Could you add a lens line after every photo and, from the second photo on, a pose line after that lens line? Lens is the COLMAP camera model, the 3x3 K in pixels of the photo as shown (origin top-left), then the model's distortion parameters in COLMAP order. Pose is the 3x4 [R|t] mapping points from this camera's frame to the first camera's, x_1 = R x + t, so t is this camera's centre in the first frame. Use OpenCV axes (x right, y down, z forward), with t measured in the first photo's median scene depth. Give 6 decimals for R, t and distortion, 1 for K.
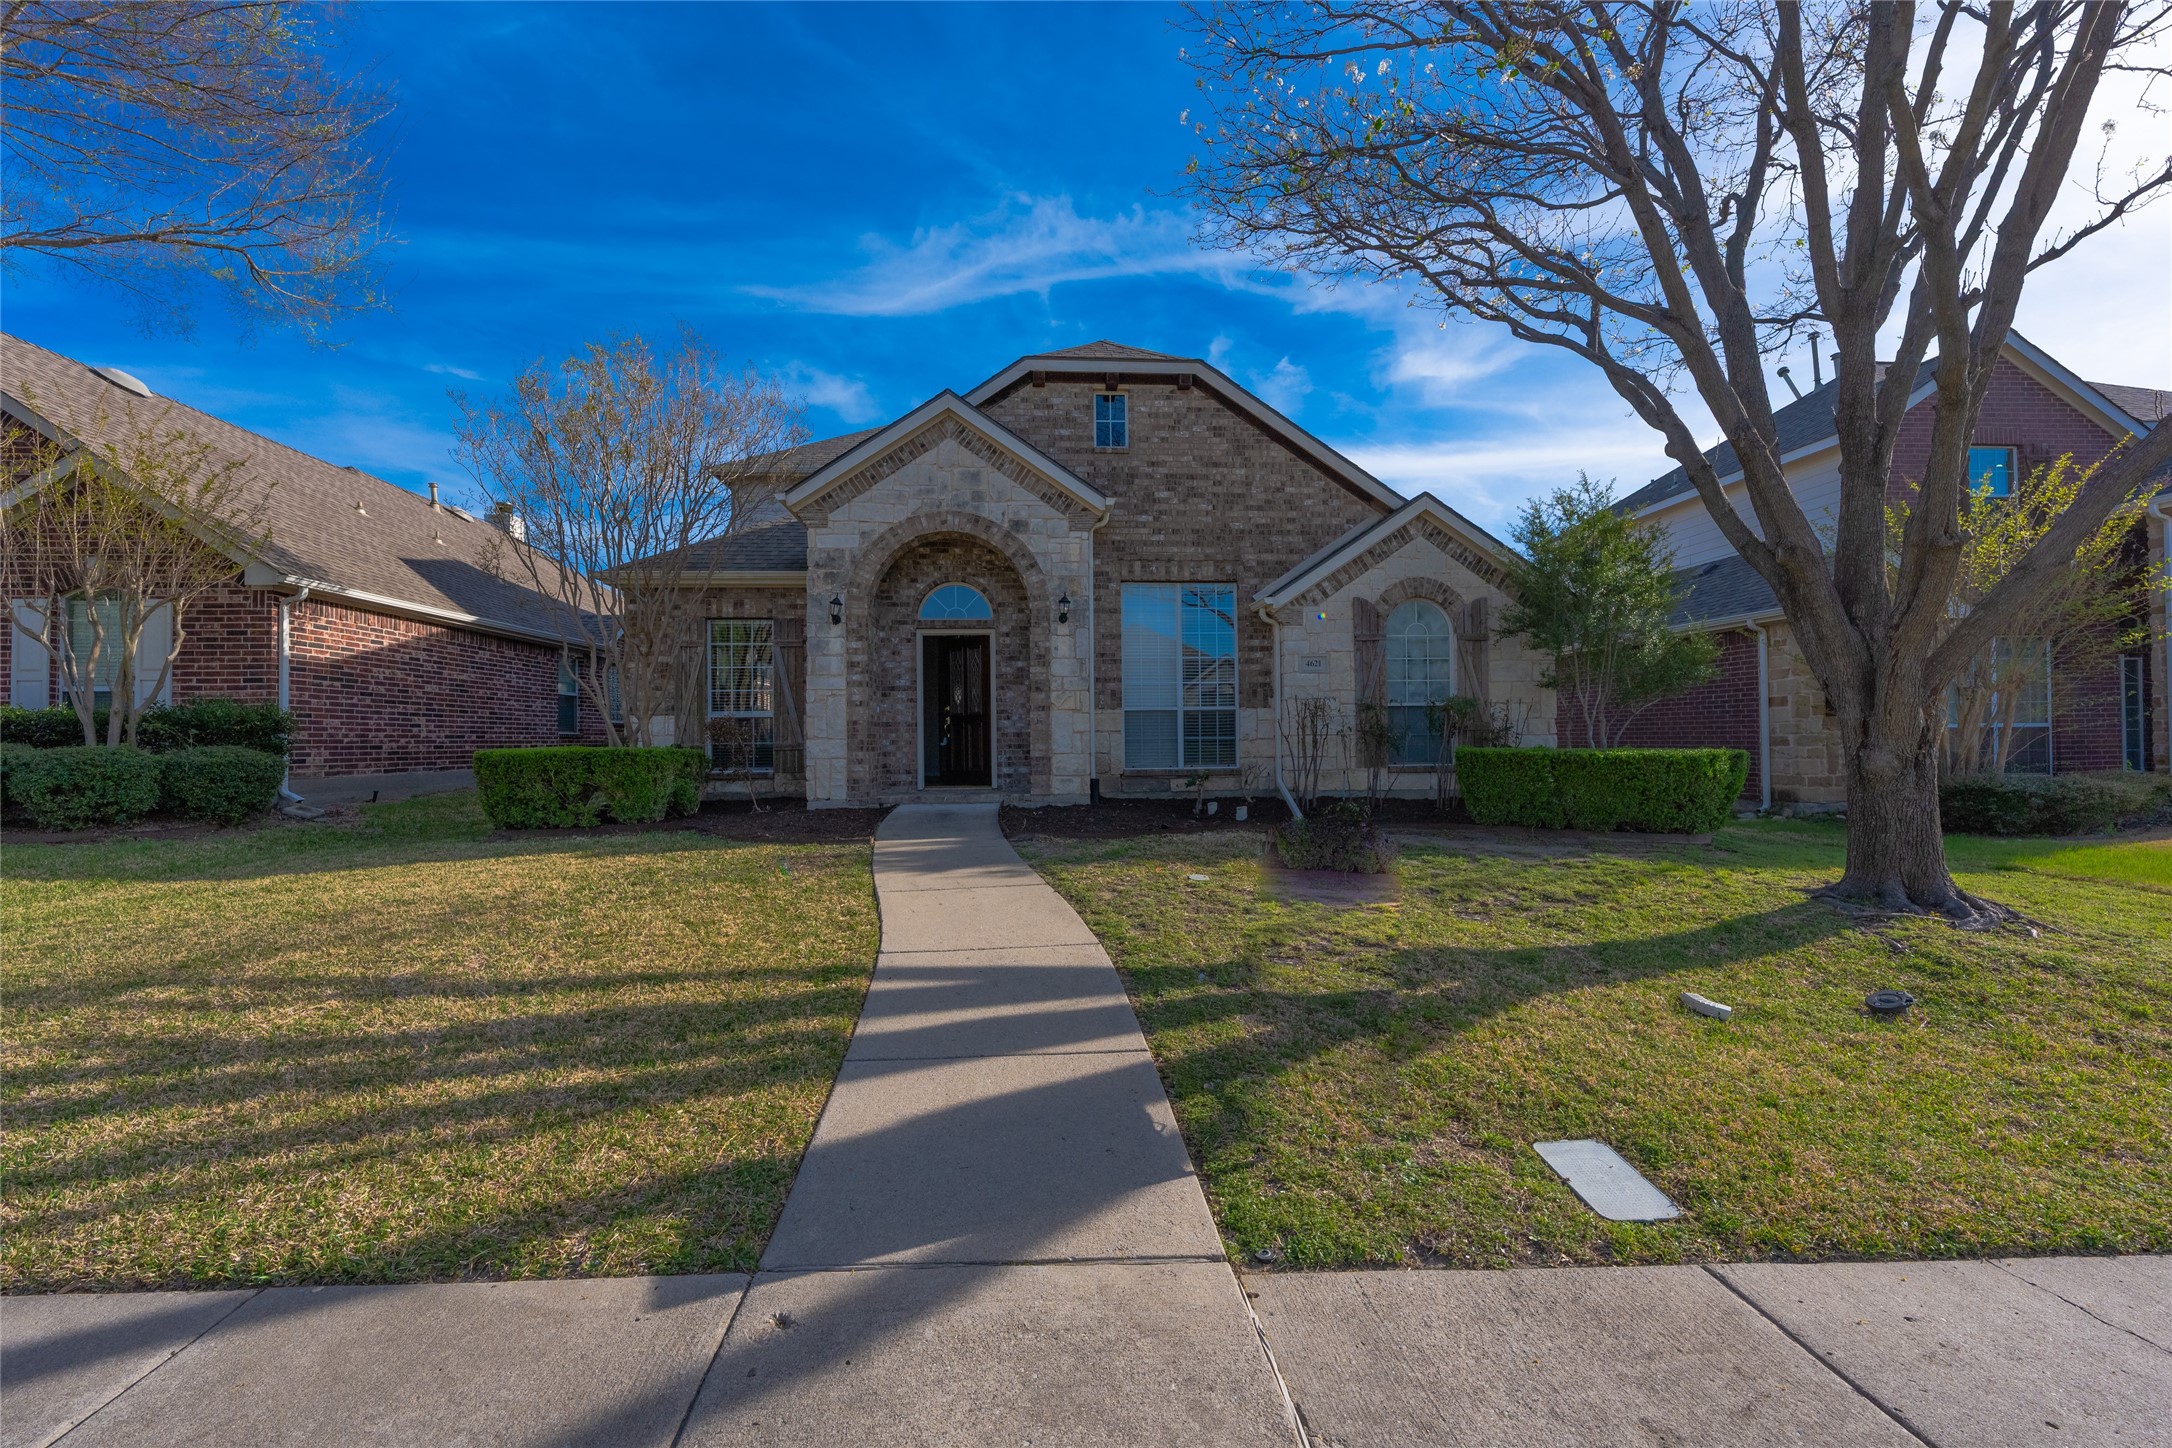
lens RADIAL K [[871.5, 0, 1087.7], [0, 871.5, 725.8], [0, 0, 1]] dist [0.001957, -0.000477]
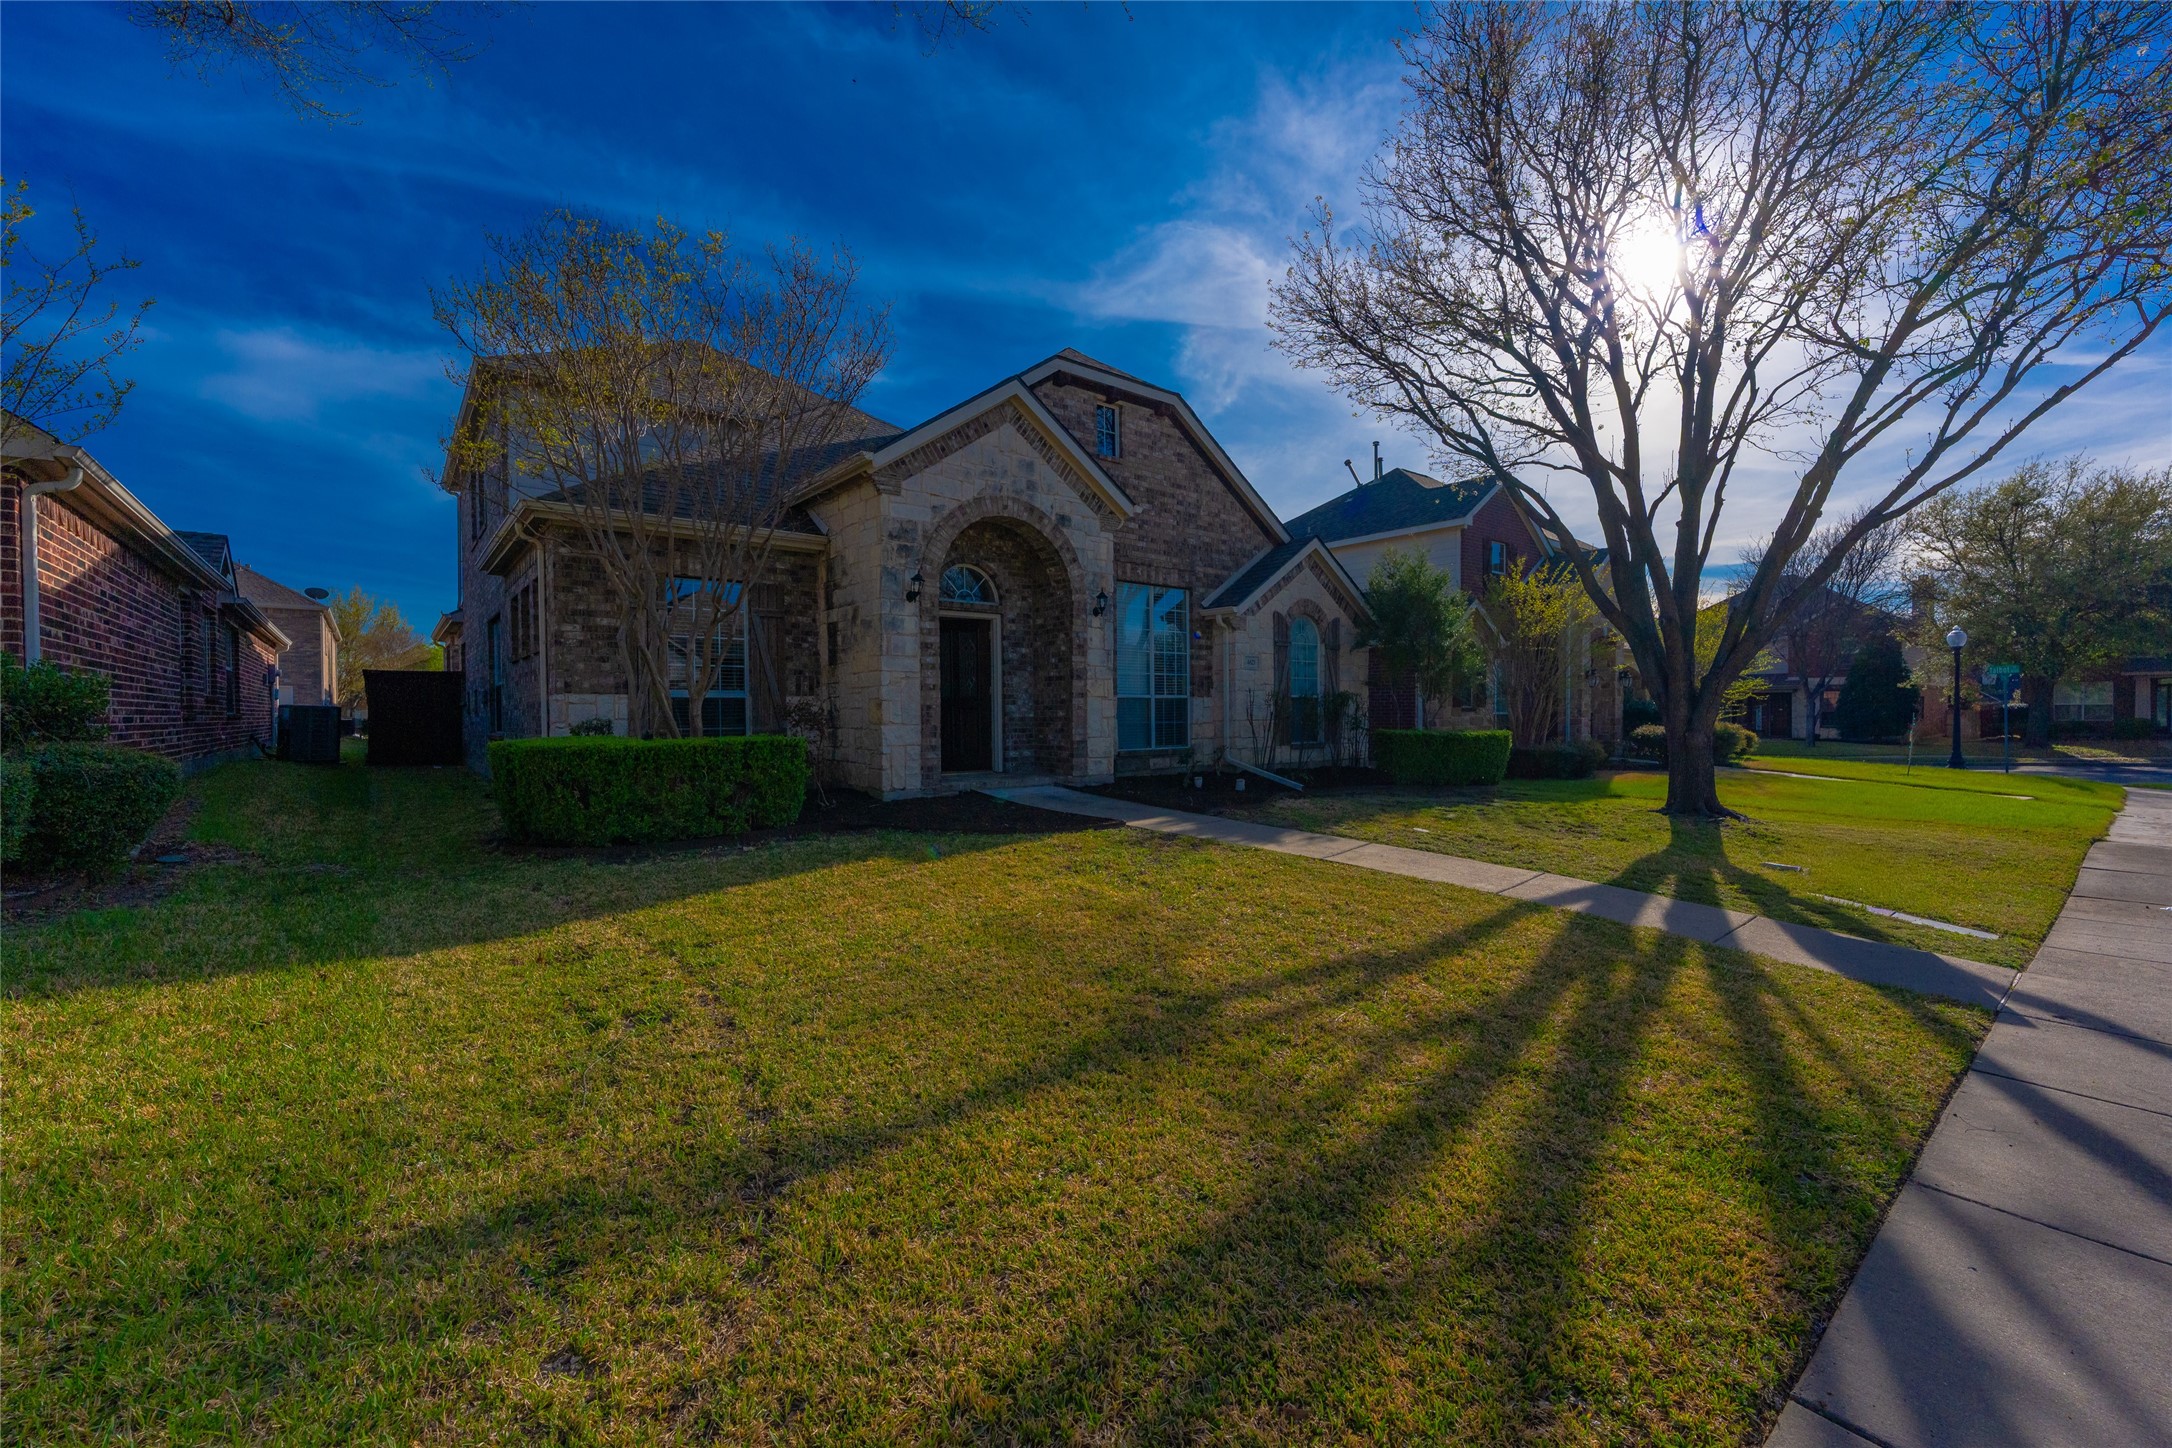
lens RADIAL K [[871.5, 0, 1087.7], [0, 871.5, 725.8], [0, 0, 1]] dist [0.001957, -0.000477]
pose [[0.817155, -0.003860, 0.576405, -0.660219], [-0.012318, 0.999632, 0.024157, -0.008399], [-0.576286, -0.026840, 0.816807, 0.122432]]
